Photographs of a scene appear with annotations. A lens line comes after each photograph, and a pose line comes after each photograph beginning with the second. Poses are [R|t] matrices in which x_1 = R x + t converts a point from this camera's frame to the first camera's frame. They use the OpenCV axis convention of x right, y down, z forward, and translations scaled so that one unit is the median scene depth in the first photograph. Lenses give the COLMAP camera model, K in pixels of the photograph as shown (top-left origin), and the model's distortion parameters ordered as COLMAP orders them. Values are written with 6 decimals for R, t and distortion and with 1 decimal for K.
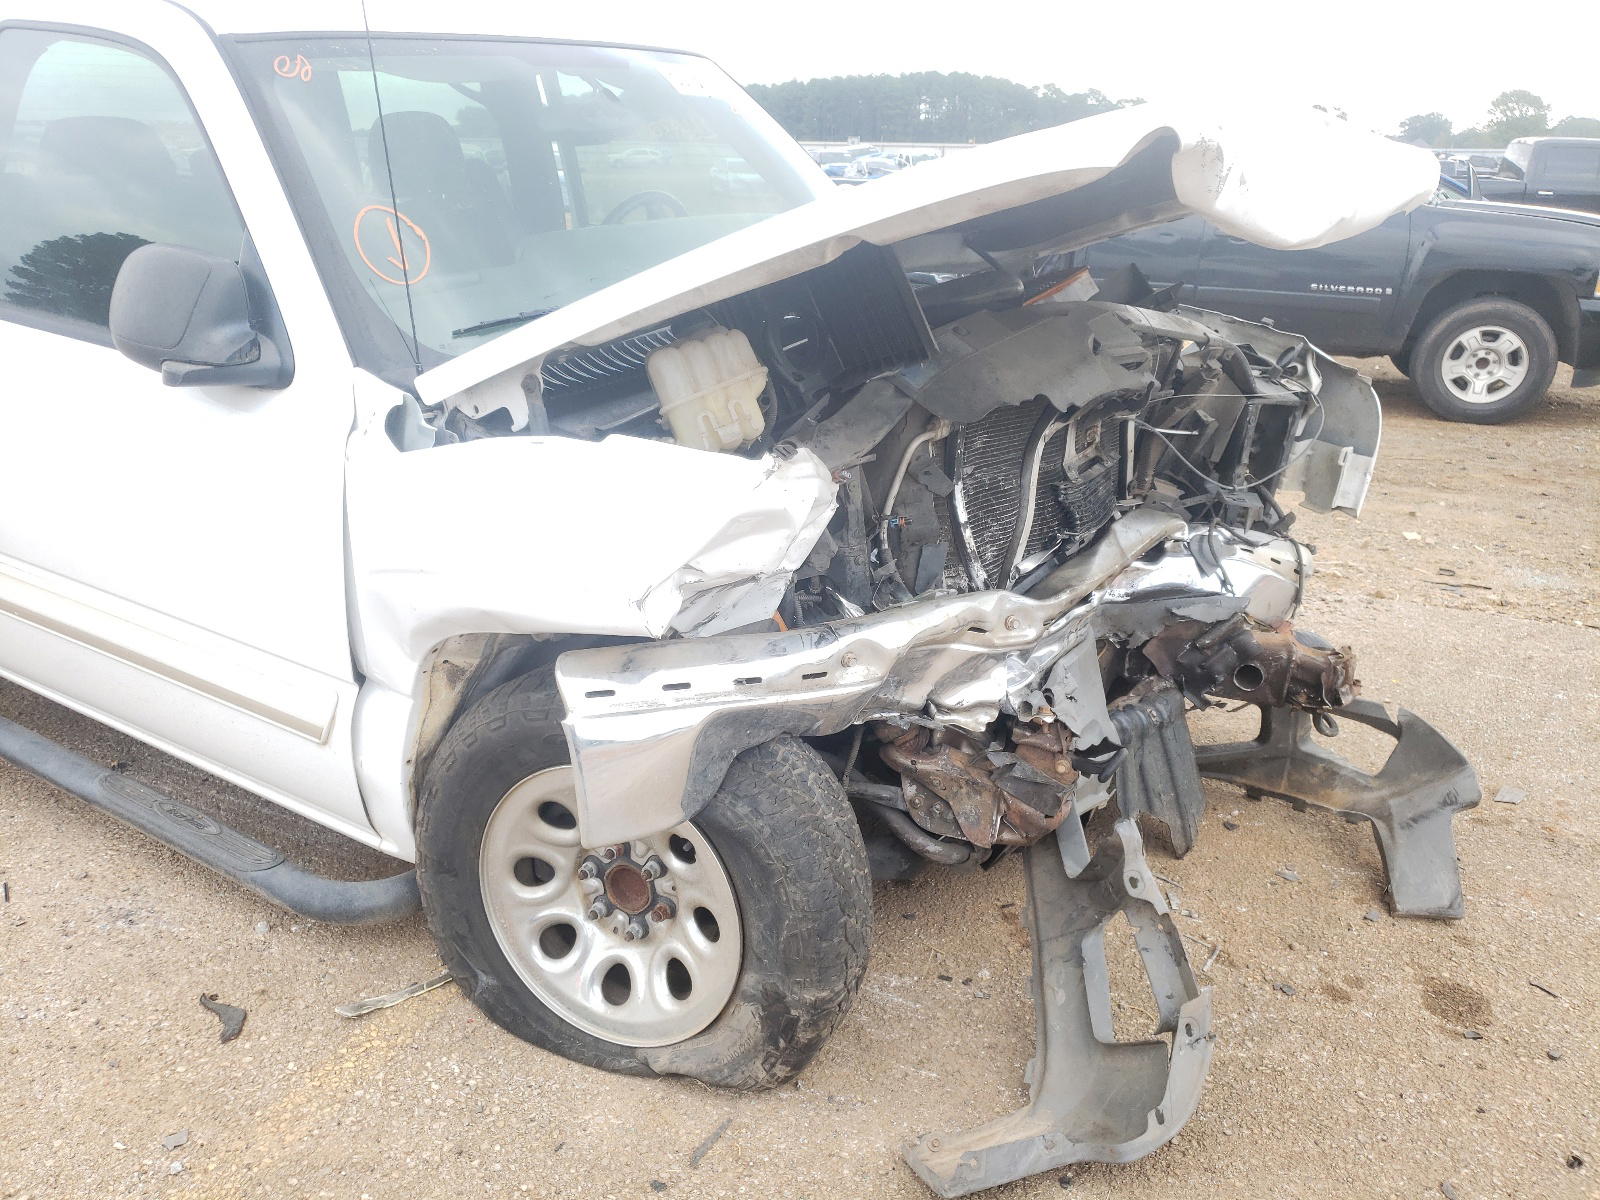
lens RADIAL K [[1218.7, 0, 795.9], [0, 1218.7, 663.6], [0, 0, 1]] dist [0.000976, 0.056714]
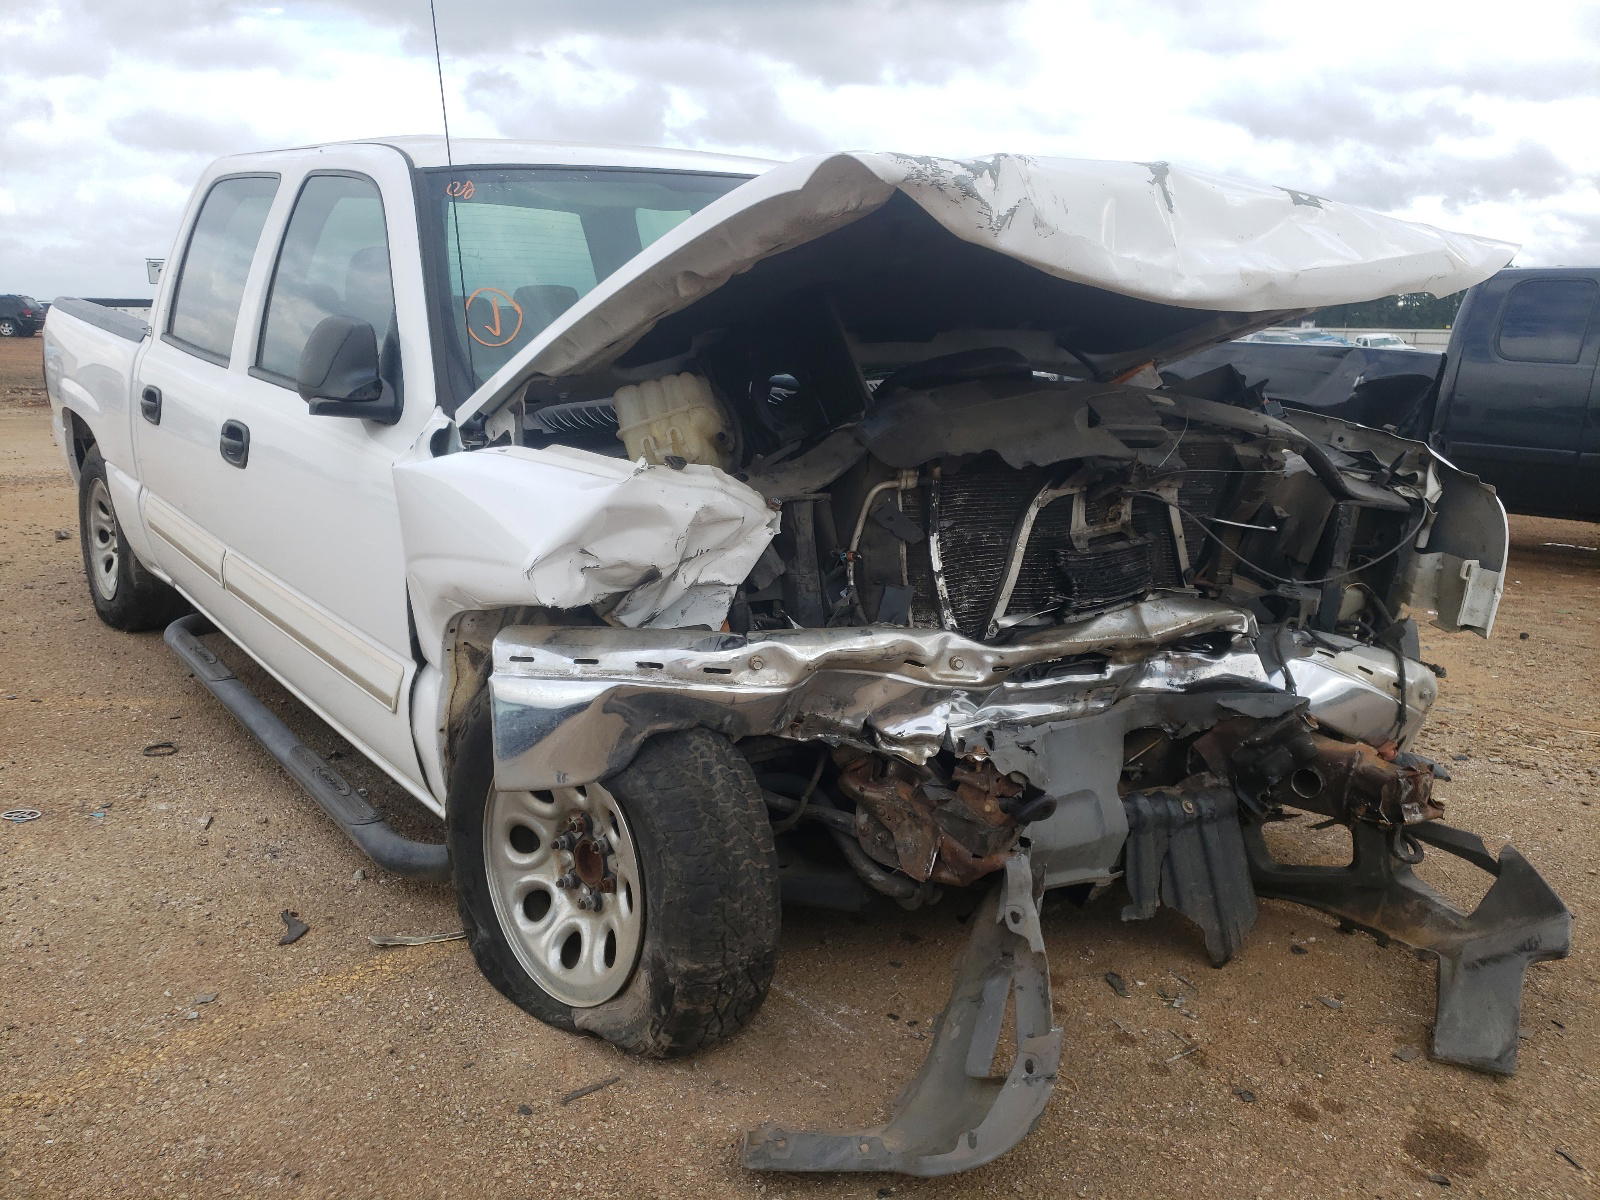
lens RADIAL K [[1218.7, 0, 795.9], [0, 1218.7, 663.6], [0, 0, 1]] dist [0.000976, 0.056714]
pose [[0.943229, 0.090624, -0.319542, 0.372049], [-0.132942, 0.984642, -0.113168, 0.101497], [0.304379, 0.149224, 0.940790, -0.028122]]
